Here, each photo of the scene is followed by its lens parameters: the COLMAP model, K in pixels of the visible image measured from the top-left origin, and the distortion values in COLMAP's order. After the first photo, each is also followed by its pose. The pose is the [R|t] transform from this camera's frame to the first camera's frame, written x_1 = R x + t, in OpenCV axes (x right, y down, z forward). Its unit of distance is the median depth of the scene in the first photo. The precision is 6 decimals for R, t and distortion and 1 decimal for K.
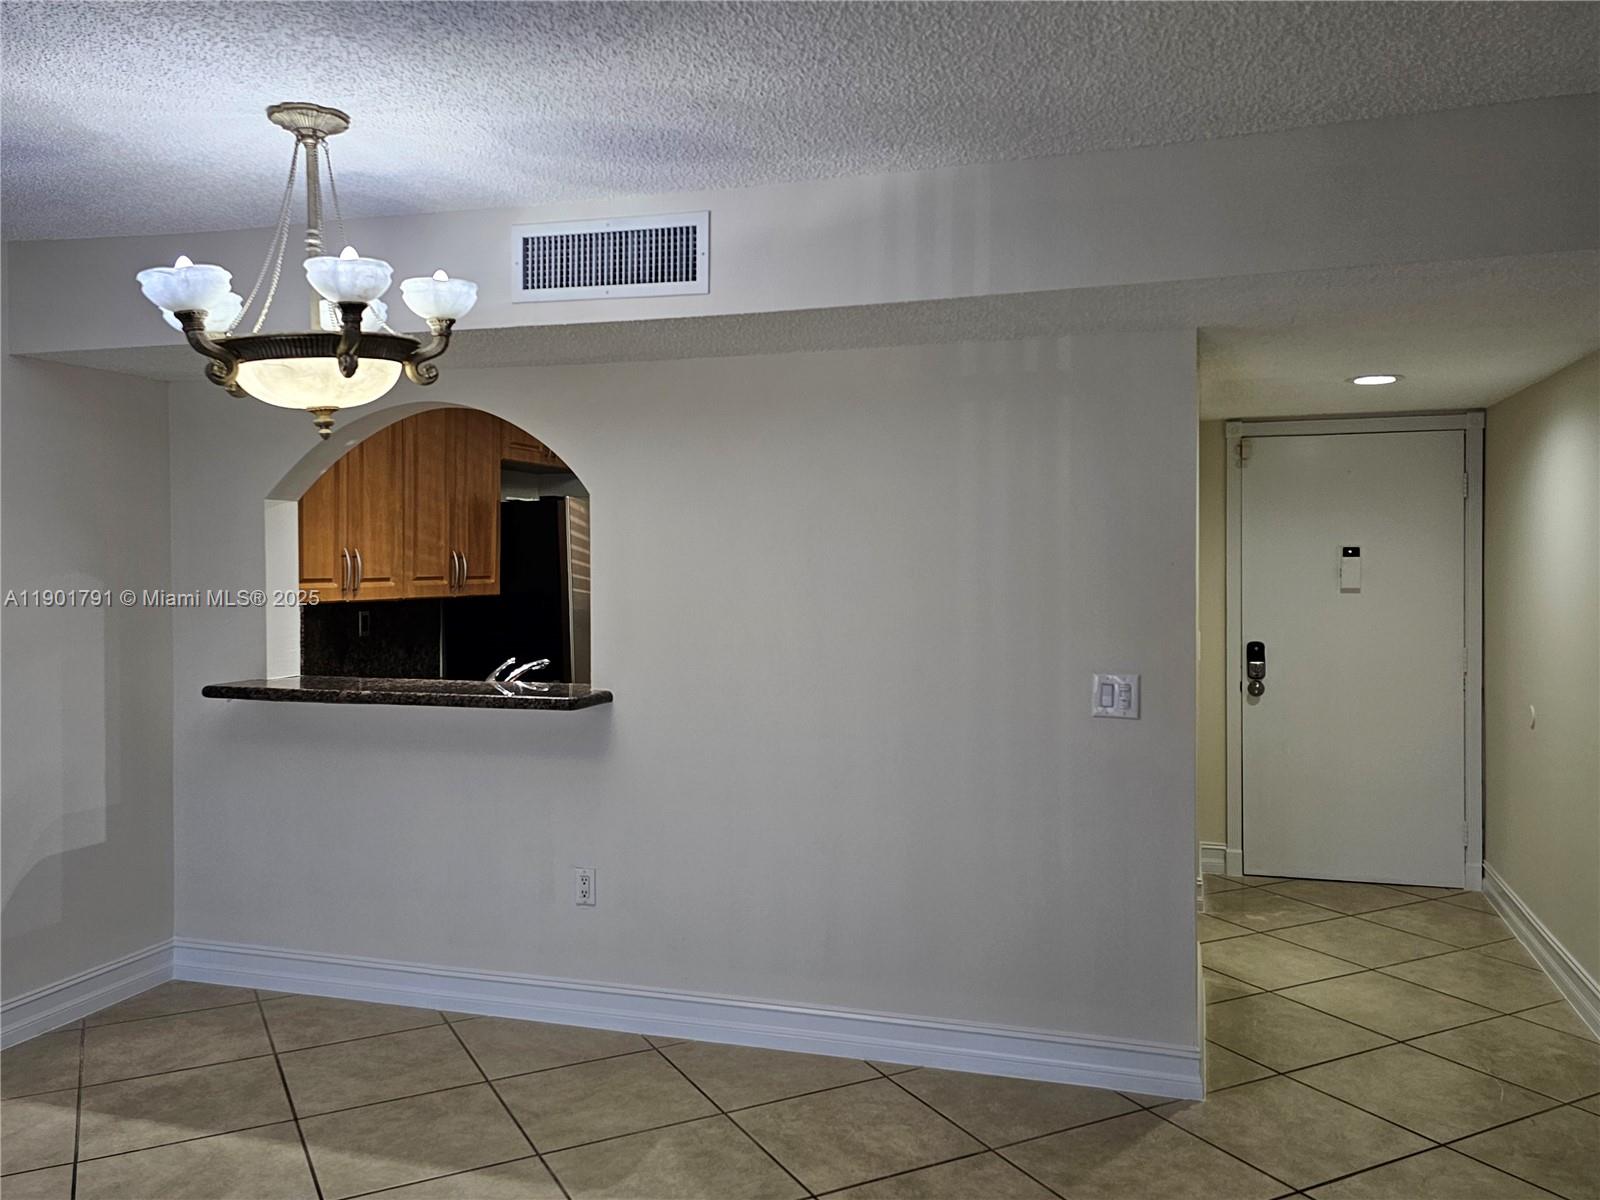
lens RADIAL K [[1259.2, 0, 800.0], [0, 1259.2, 600.0], [0, 0, 1]] dist [0.003223, -0.001738]
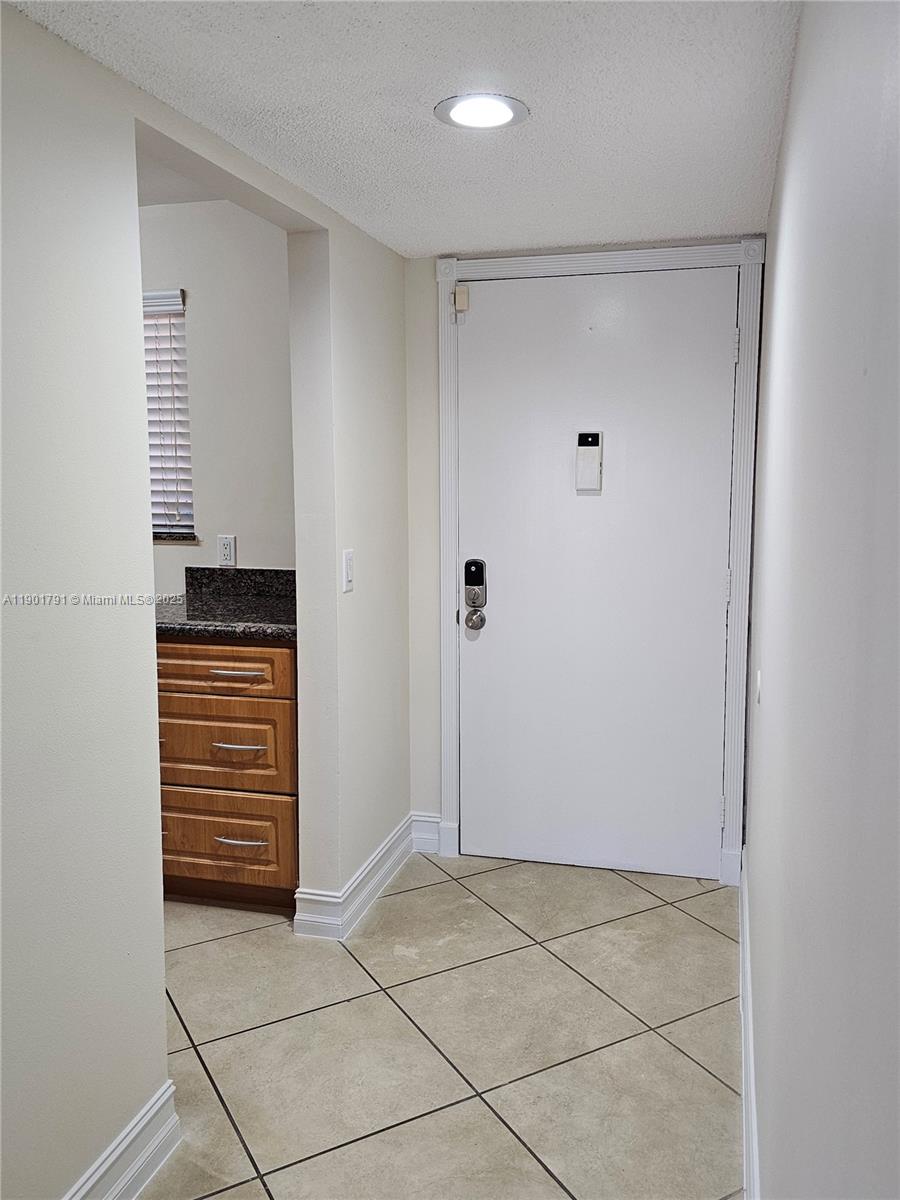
lens RADIAL K [[975.4, 0, 450.0], [0, 975.4, 600.0], [0, 0, 1]] dist [0.001084, -0.002234]
pose [[0.998913, 0.000589, 0.046614, 0.329158], [-0.005922, 0.993423, 0.114345, -0.009772], [-0.046240, -0.114497, 0.992347, 0.427046]]
